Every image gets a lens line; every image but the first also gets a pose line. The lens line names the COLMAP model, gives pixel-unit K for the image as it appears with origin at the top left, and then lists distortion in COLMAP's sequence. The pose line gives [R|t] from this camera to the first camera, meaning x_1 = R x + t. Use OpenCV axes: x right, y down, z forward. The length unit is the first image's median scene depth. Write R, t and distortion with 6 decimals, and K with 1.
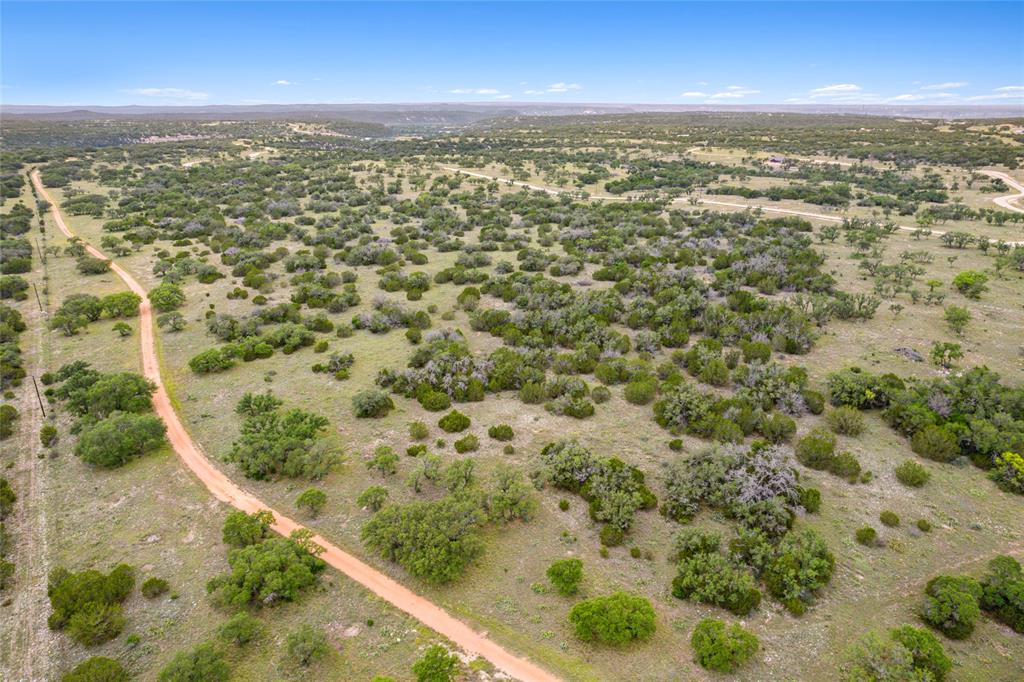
lens RADIAL K [[658.7, 0, 513.3], [0, 658.7, 352.2], [0, 0, 1]] dist [-0.081767, 0.075026]
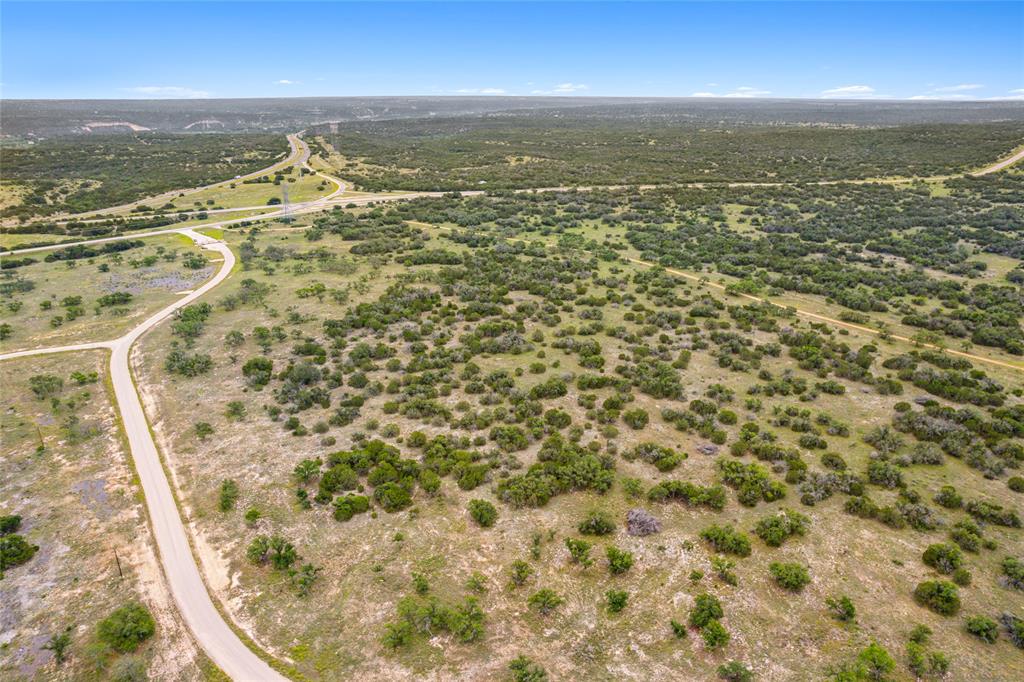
lens RADIAL K [[671.5, 0, 512.7], [0, 671.5, 354.8], [0, 0, 1]] dist [-0.081415, 0.073651]
pose [[-0.999871, -0.005195, 0.015203, 0.132833], [0.006543, 0.732584, 0.680645, -1.630711], [-0.014673, 0.680657, -0.732455, 3.237845]]
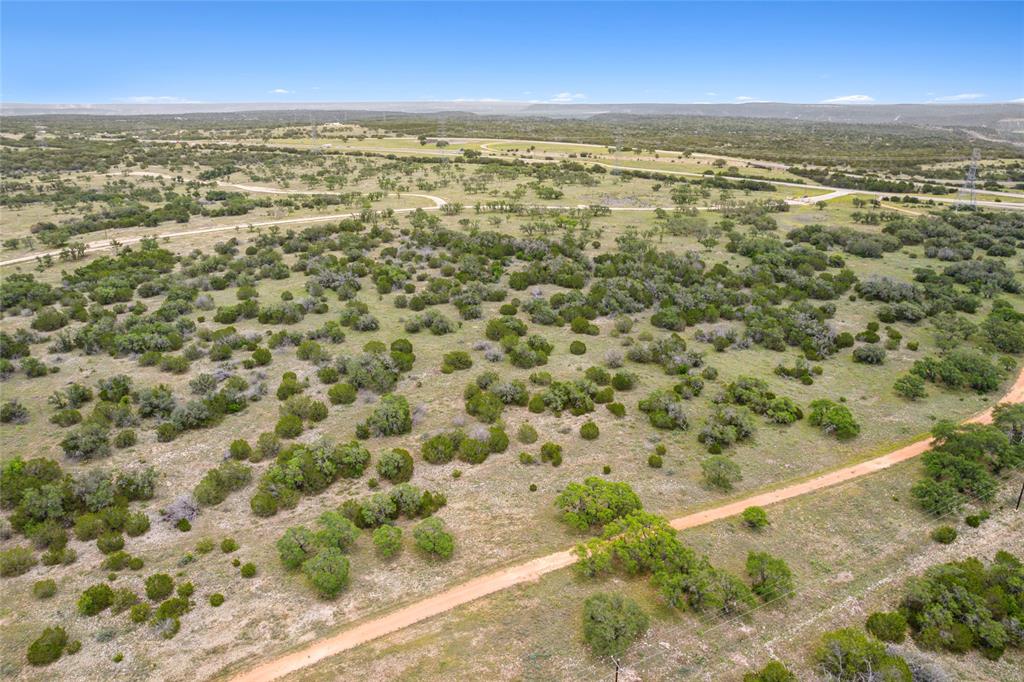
lens RADIAL K [[683.2, 0, 512.0], [0, 683.2, 341.0], [0, 0, 1]] dist [-0.078974, 0.070282]
pose [[0.102885, -0.337384, 0.935728, -1.263362], [0.362650, 0.888693, 0.280551, -0.479305], [-0.926229, 0.310478, 0.213785, 1.107629]]
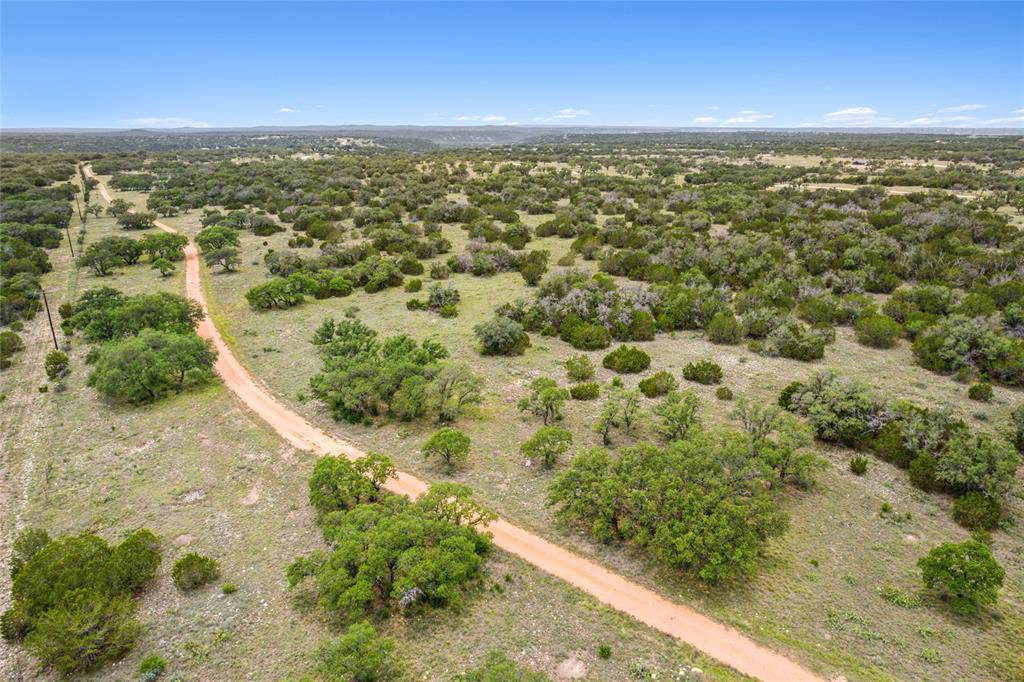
lens RADIAL K [[669.4, 0, 513.1], [0, 669.4, 351.4], [0, 0, 1]] dist [-0.085494, 0.081169]
pose [[0.998057, 0.021156, -0.058611, -0.130282], [-0.023455, 0.998971, -0.038823, 0.098418], [0.057730, 0.040123, 0.997526, 0.228179]]
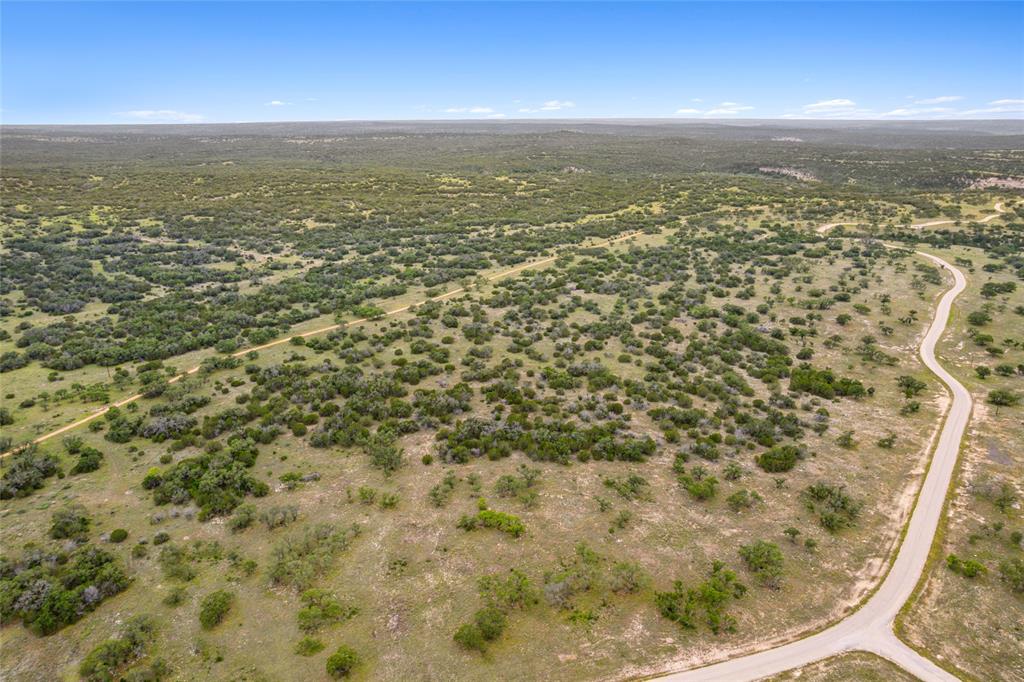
lens RADIAL K [[669.4, 0, 513.1], [0, 669.4, 351.4], [0, 0, 1]] dist [-0.085494, 0.081169]
pose [[0.291204, 0.319873, -0.901599, 2.000619], [-0.343844, 0.914462, 0.213380, -0.737959], [0.892733, 0.247872, 0.376282, 0.740191]]
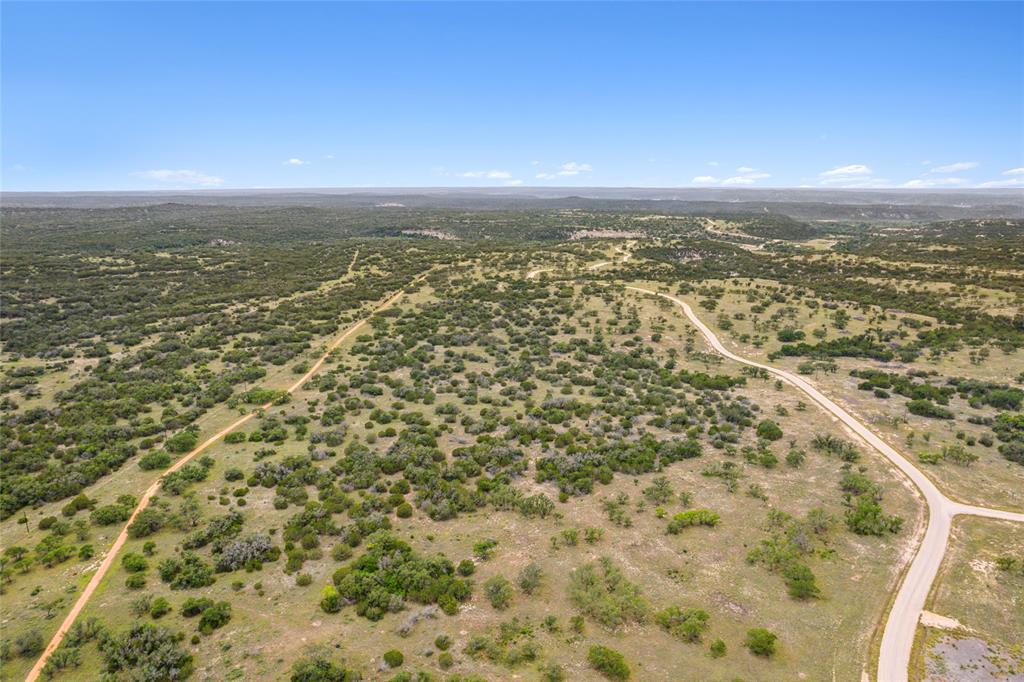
lens RADIAL K [[671.5, 0, 512.7], [0, 671.5, 354.8], [0, 0, 1]] dist [-0.081415, 0.073651]
pose [[0.774748, 0.154931, -0.612994, 1.472295], [-0.227315, 0.972941, -0.041392, -0.349009], [0.589994, 0.171411, 0.789003, -0.226466]]
